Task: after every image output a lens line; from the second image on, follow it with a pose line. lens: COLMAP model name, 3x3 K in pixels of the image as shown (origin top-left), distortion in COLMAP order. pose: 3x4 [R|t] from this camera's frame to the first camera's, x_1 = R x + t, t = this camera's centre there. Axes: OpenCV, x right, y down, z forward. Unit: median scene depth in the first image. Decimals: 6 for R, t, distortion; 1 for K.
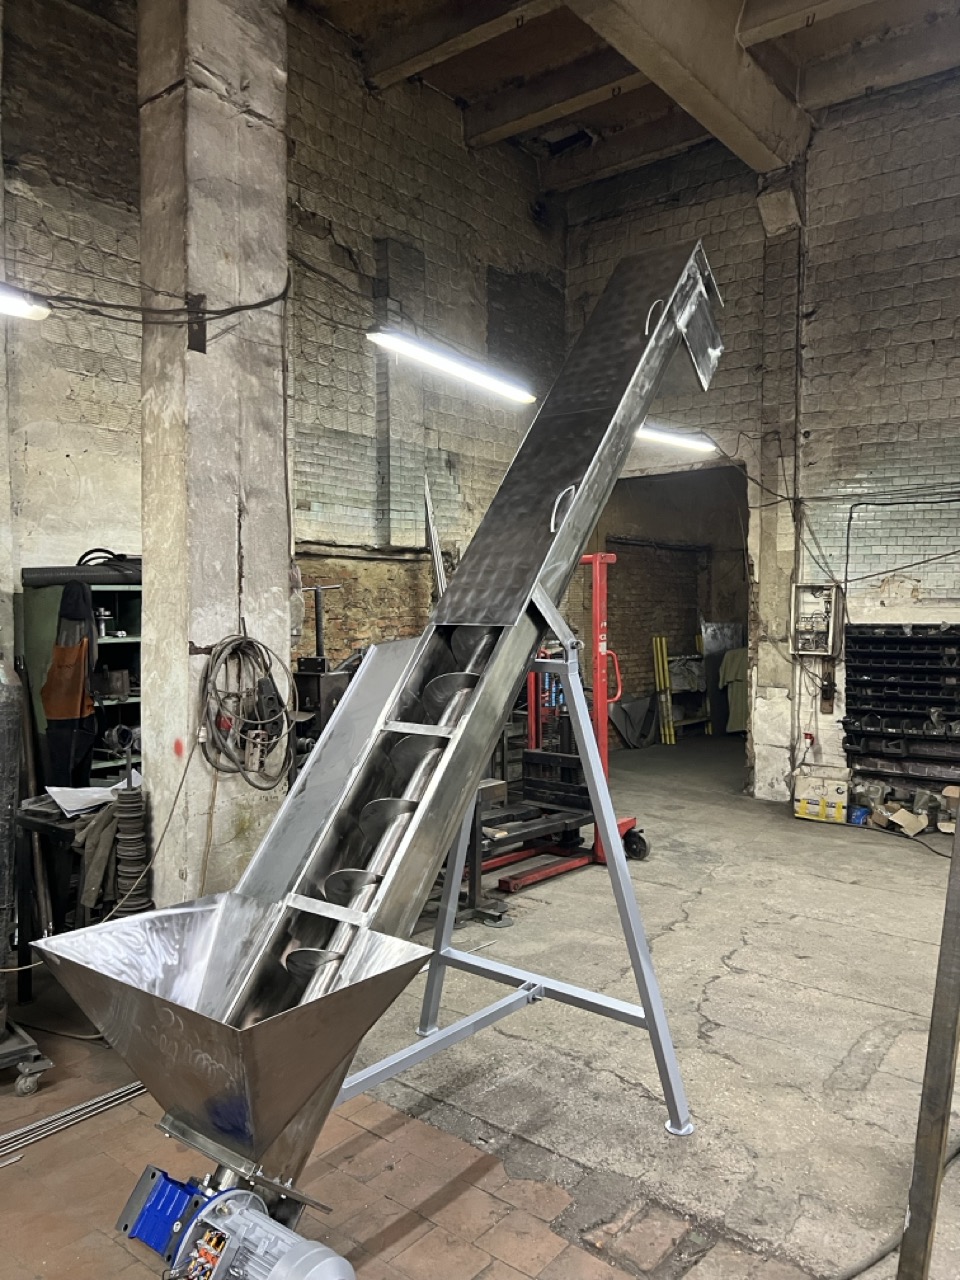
lens RADIAL K [[968.8, 0, 471.9], [0, 968.8, 638.6], [0, 0, 1]] dist [0.050867, -0.060011]
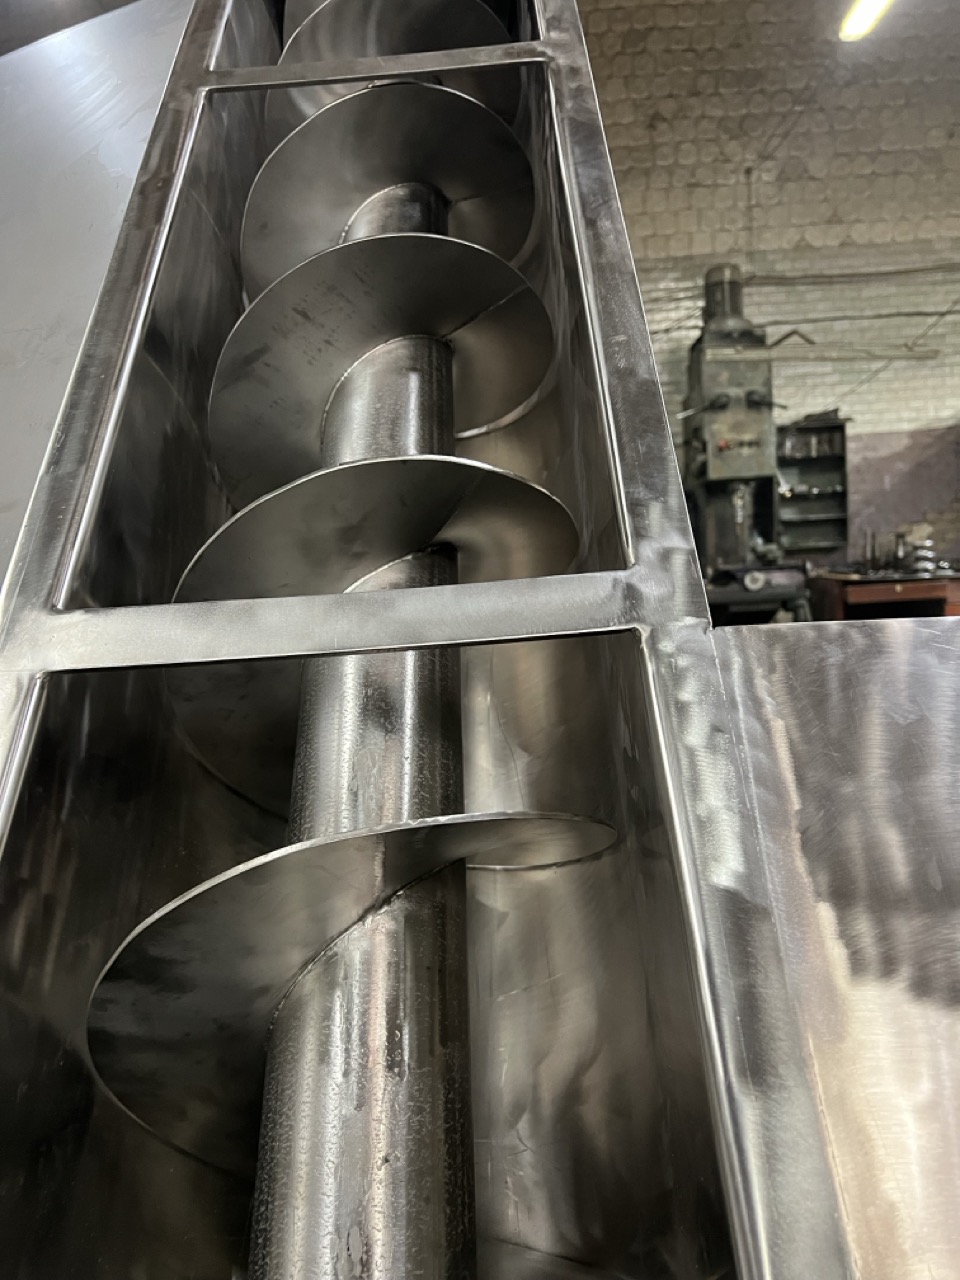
lens RADIAL K [[968.8, 0, 471.5], [0, 968.8, 640.6], [0, 0, 1]] dist [0.050867, -0.060011]
pose [[0.809723, -0.094155, 0.579209, -0.112449], [0.093033, 0.995158, 0.031711, 0.132886], [-0.579390, 0.028209, 0.814562, 0.402290]]
